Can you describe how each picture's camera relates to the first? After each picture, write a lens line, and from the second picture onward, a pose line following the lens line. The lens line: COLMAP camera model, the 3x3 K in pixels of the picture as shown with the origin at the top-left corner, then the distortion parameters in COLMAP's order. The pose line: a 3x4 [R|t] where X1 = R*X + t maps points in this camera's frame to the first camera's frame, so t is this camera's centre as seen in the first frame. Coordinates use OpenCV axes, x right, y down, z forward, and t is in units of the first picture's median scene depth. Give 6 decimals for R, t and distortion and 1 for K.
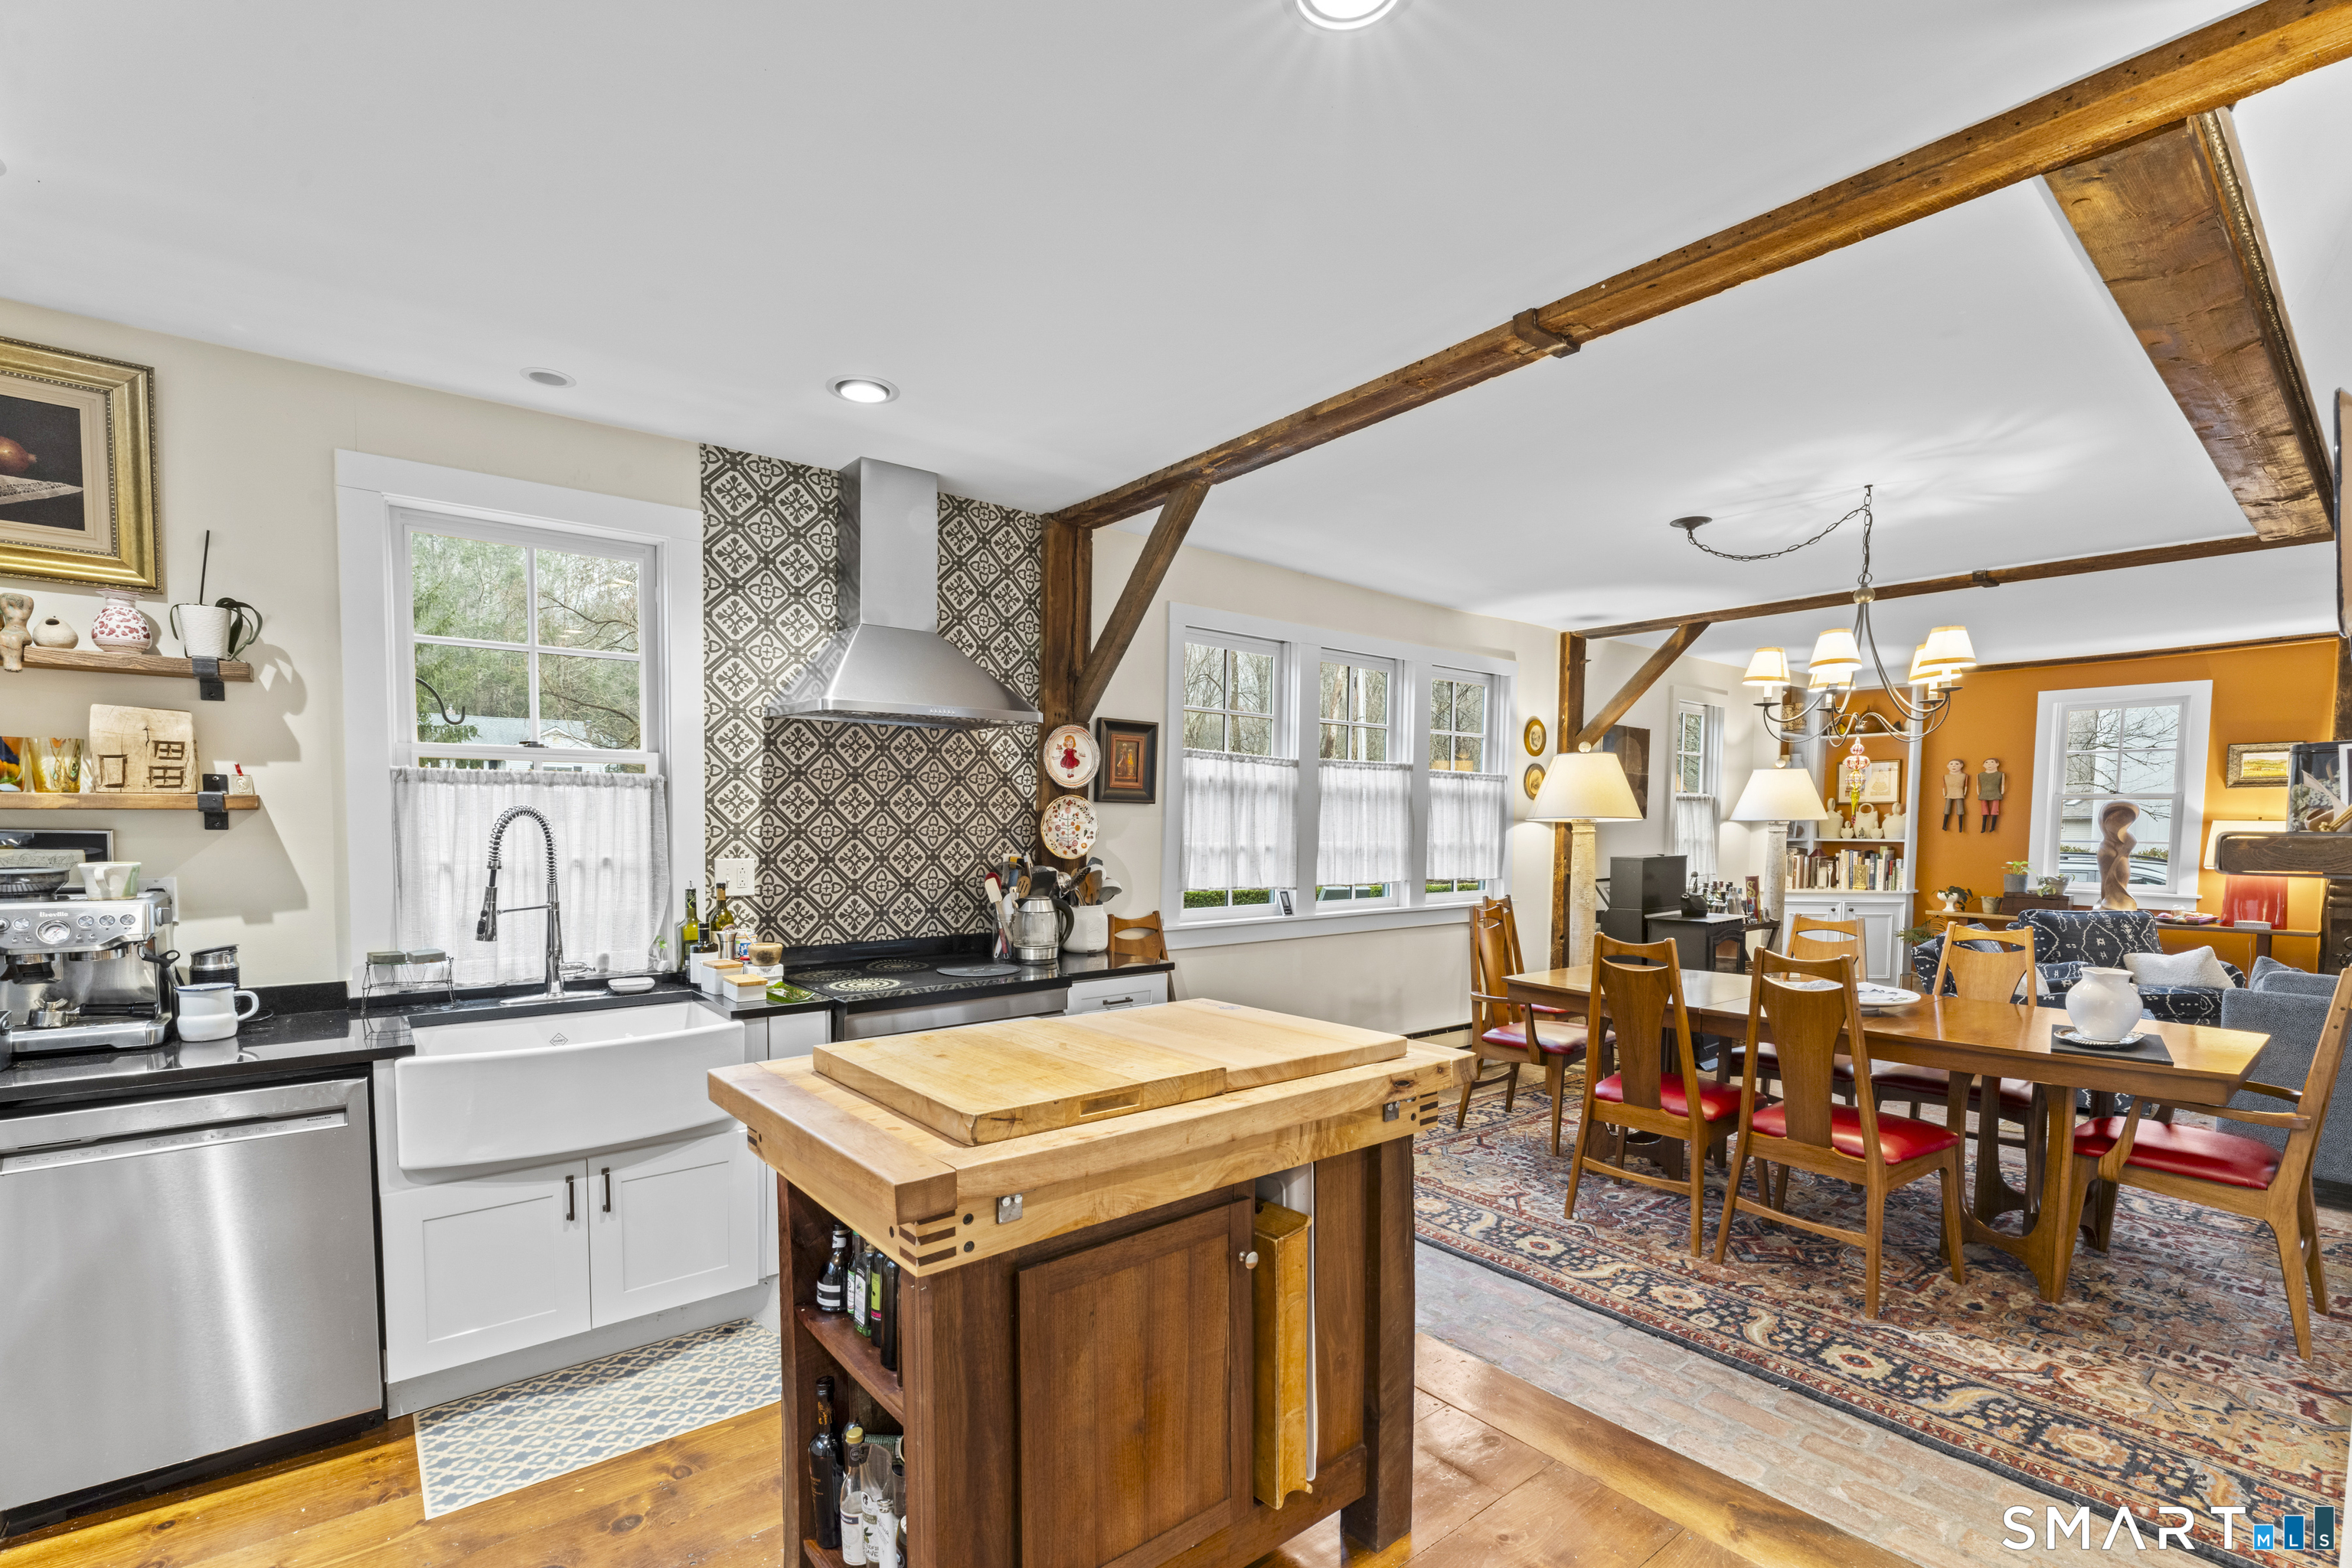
lens RADIAL K [[1021.3, 0, 1184.8], [0, 1021.3, 885.3], [0, 0, 1]] dist [-0.001022, -0.002076]
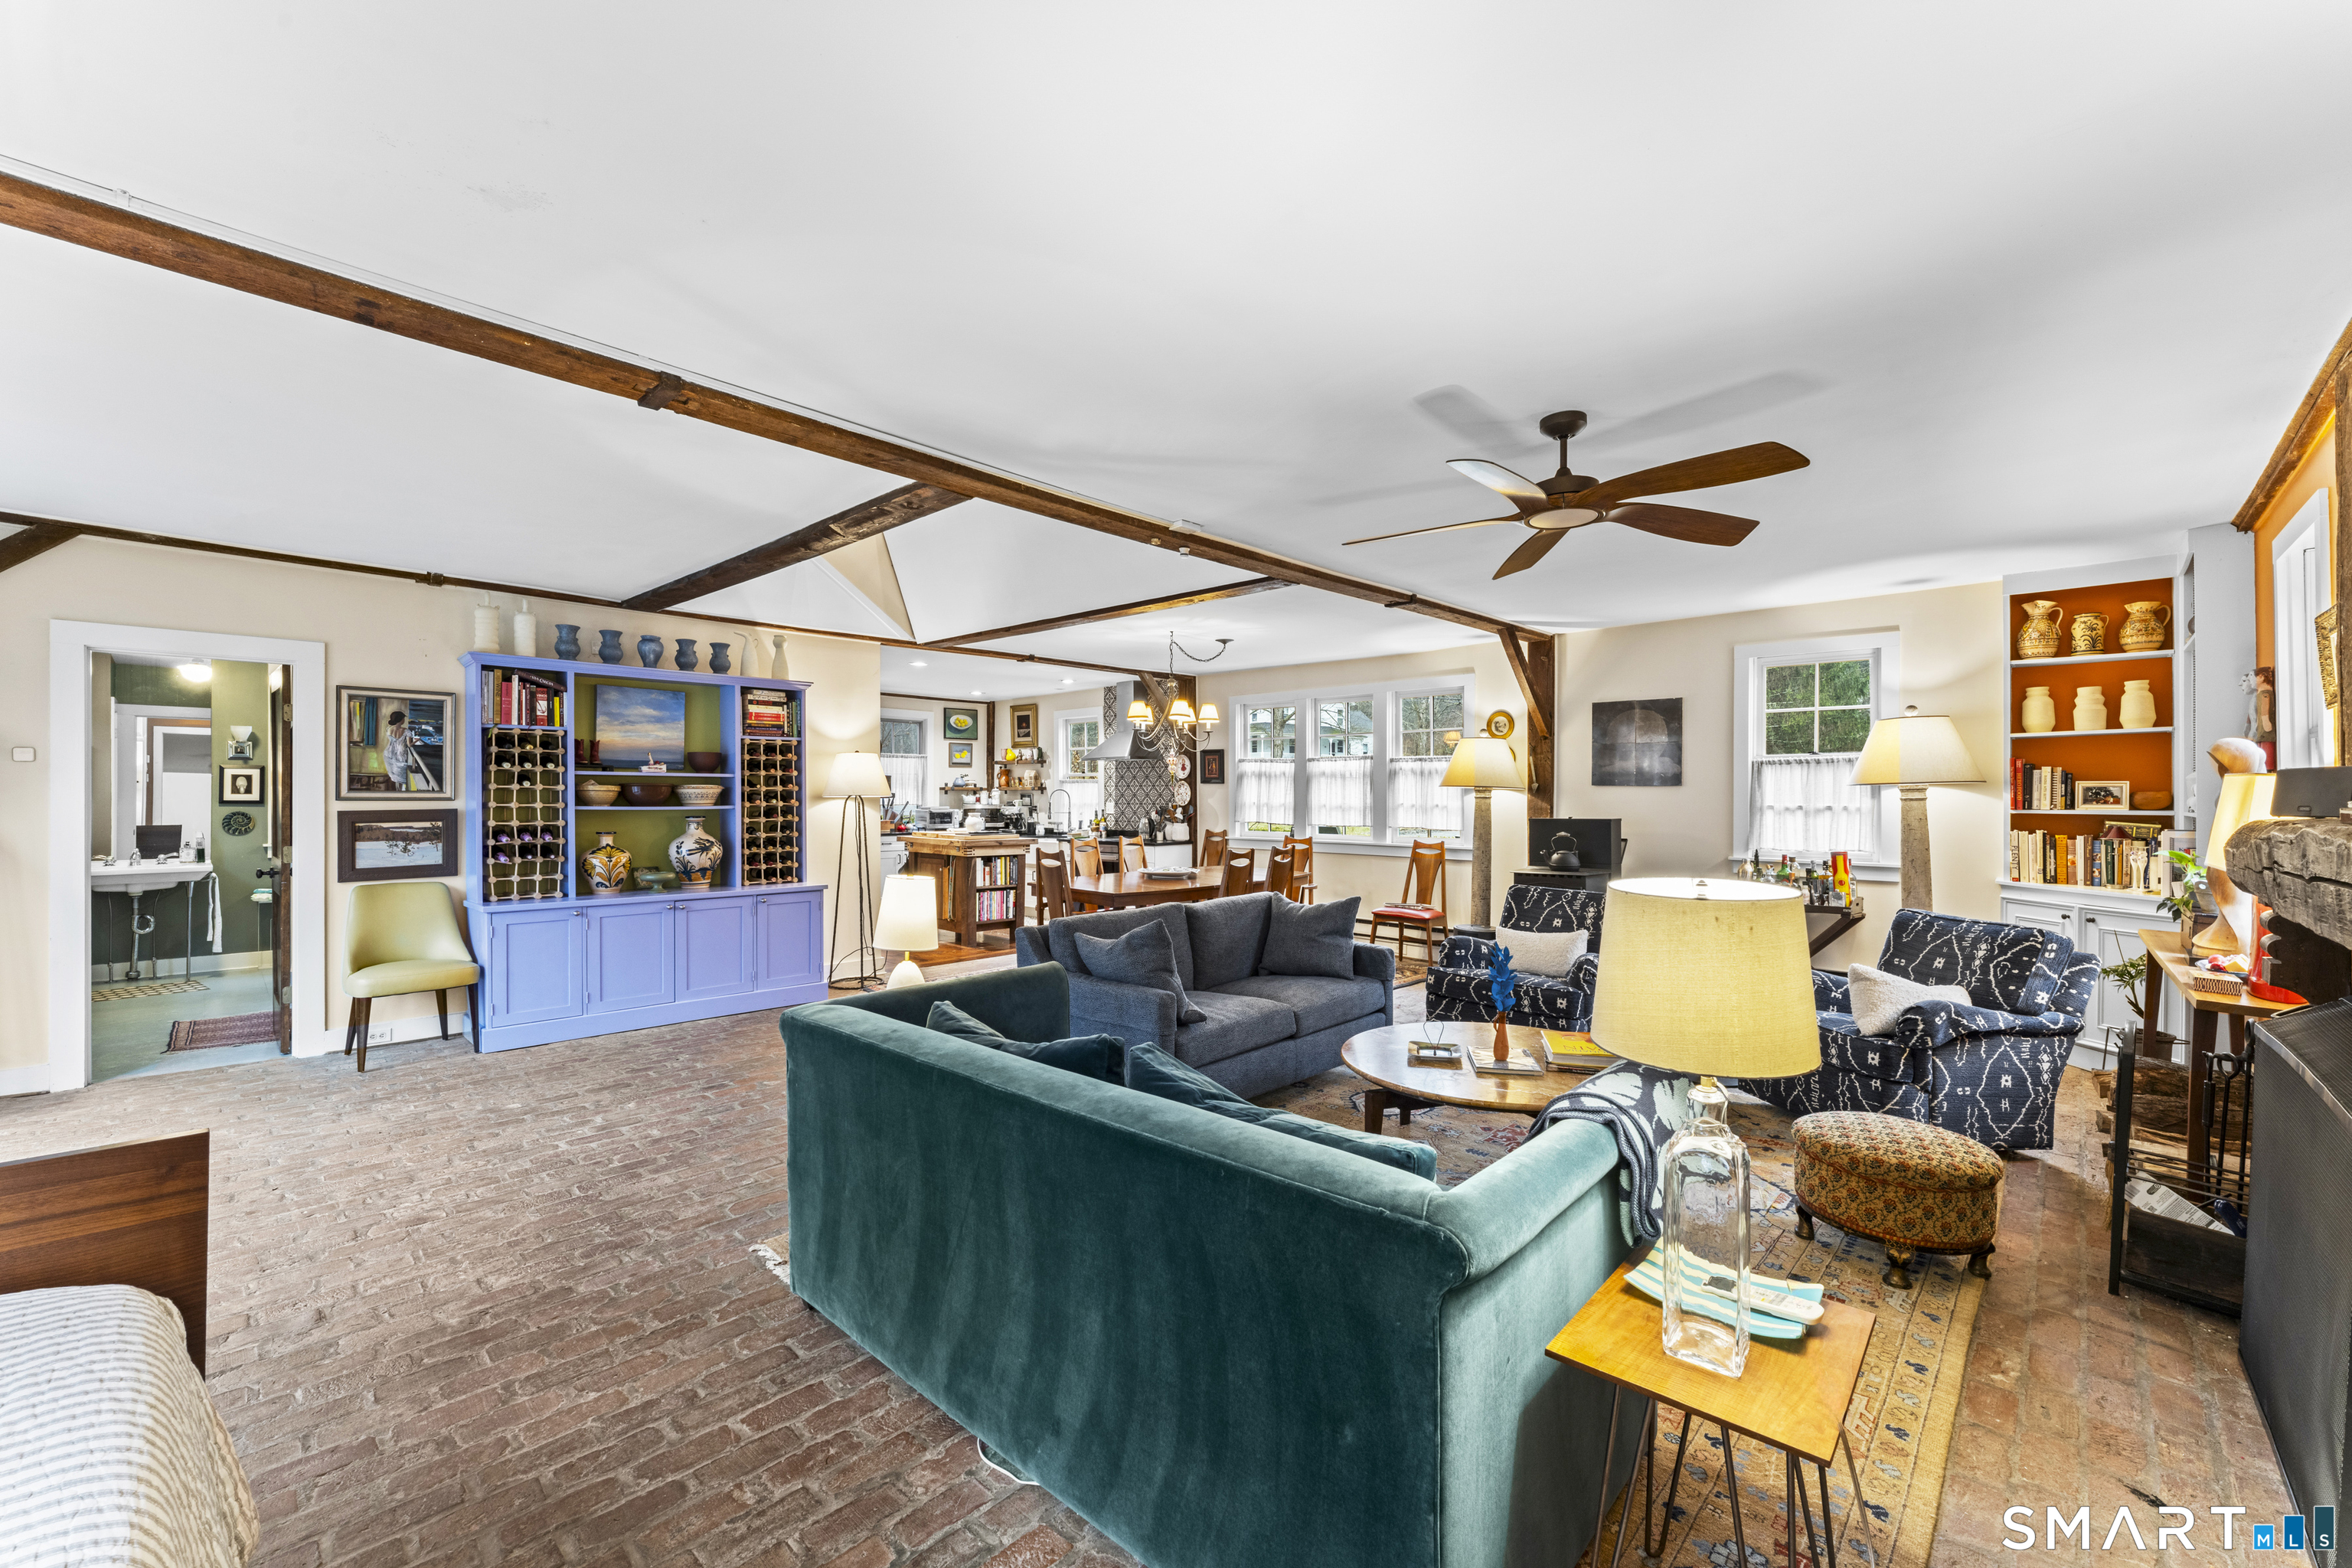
lens RADIAL K [[949.1, 0, 1195.1], [0, 949.1, 798.5], [0, 0, 1]] dist [-0.004482, 0.000349]
pose [[0.141231, 0.002271, -0.989974, 2.345459], [-0.059436, 0.998213, -0.006189, -0.031104], [0.988191, 0.059714, 0.141113, 0.698904]]
